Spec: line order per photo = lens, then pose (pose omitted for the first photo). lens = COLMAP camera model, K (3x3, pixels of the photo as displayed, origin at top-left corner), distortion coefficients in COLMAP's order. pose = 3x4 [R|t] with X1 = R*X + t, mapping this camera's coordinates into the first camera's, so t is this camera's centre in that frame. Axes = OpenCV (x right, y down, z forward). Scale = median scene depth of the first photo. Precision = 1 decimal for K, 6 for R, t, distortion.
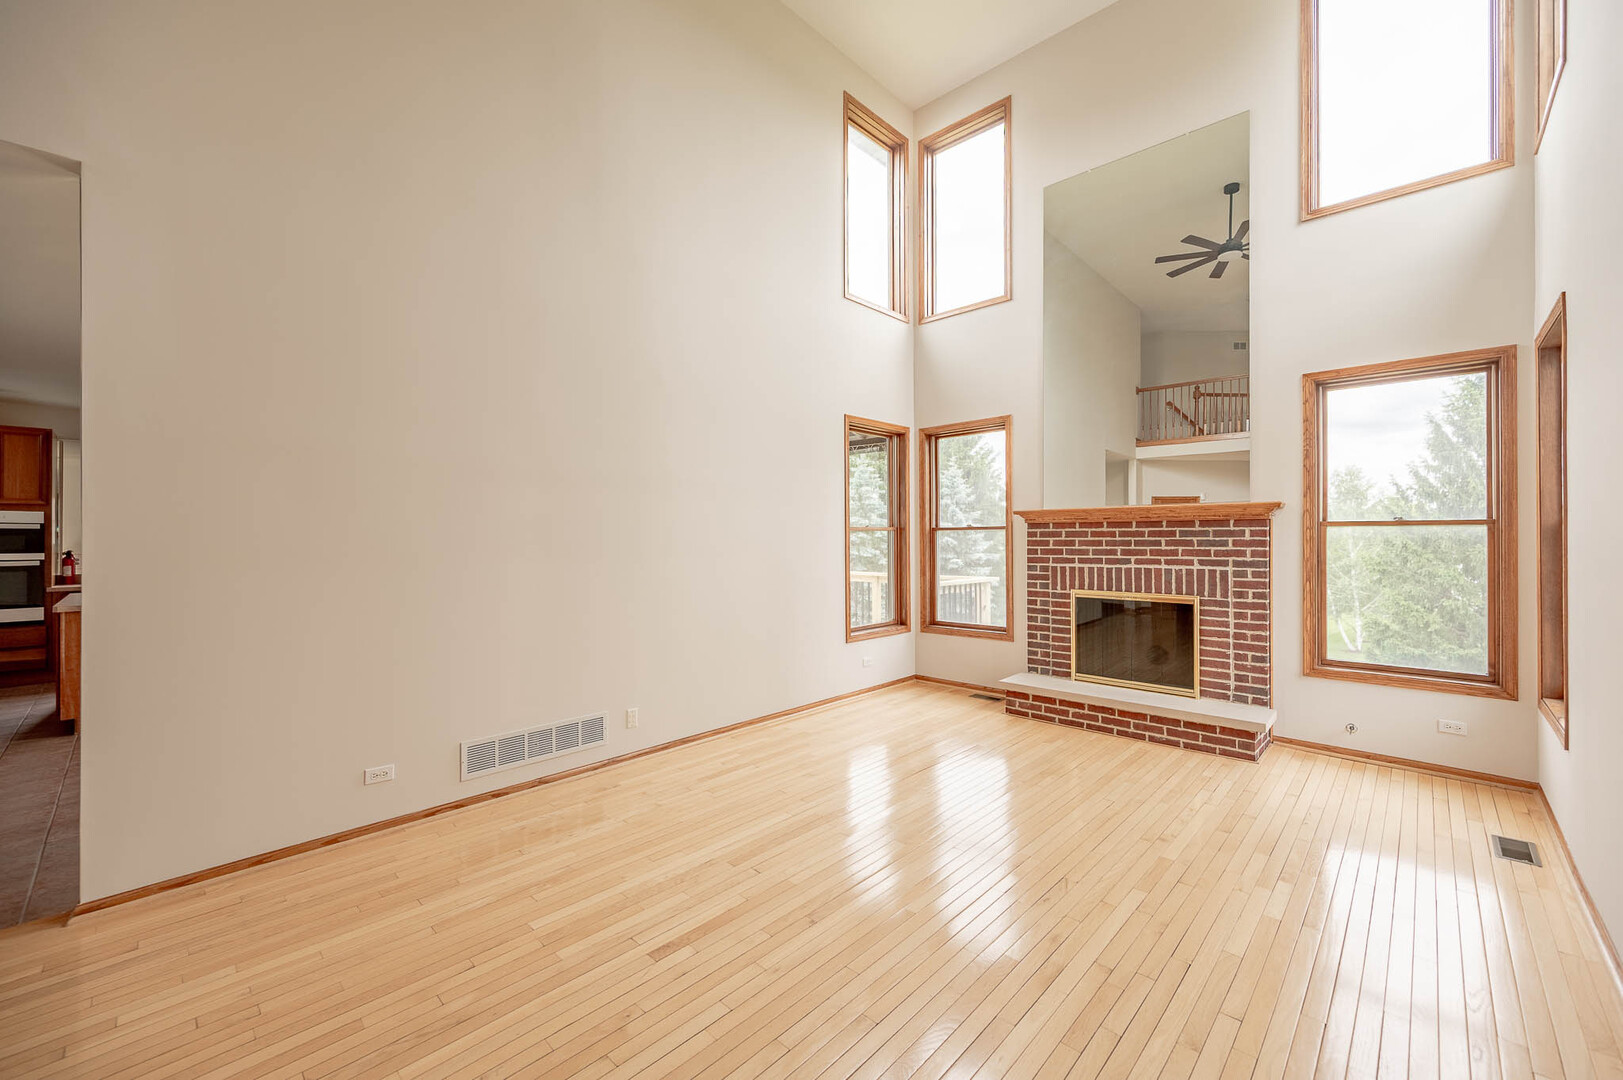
lens RADIAL K [[649.4, 0, 810.1], [0, 649.4, 536.2], [0, 0, 1]] dist [0.001628, 0.000082]
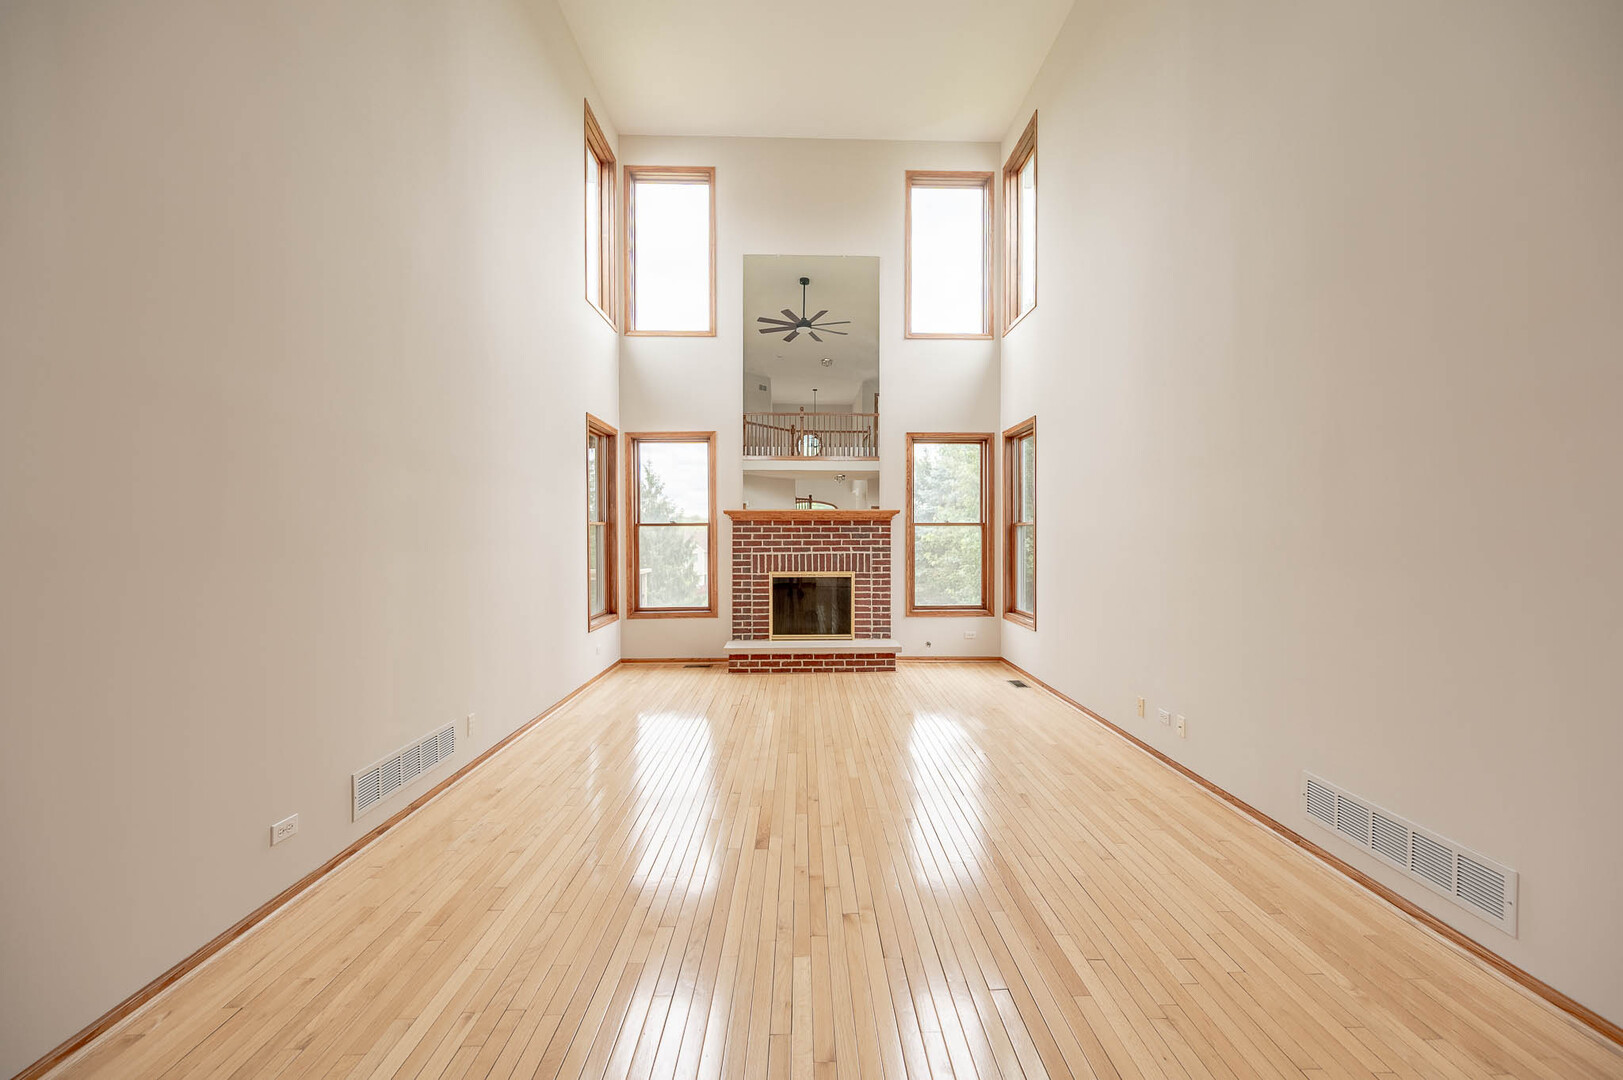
lens RADIAL K [[649.4, 0, 818.7], [0, 649.4, 543.3], [0, 0, 1]] dist [0.001628, 0.000082]
pose [[0.703946, -0.006040, 0.710228, -0.492624], [-0.001865, 0.999945, 0.010352, 0.011418], [-0.710251, -0.008612, 0.703896, 0.005393]]
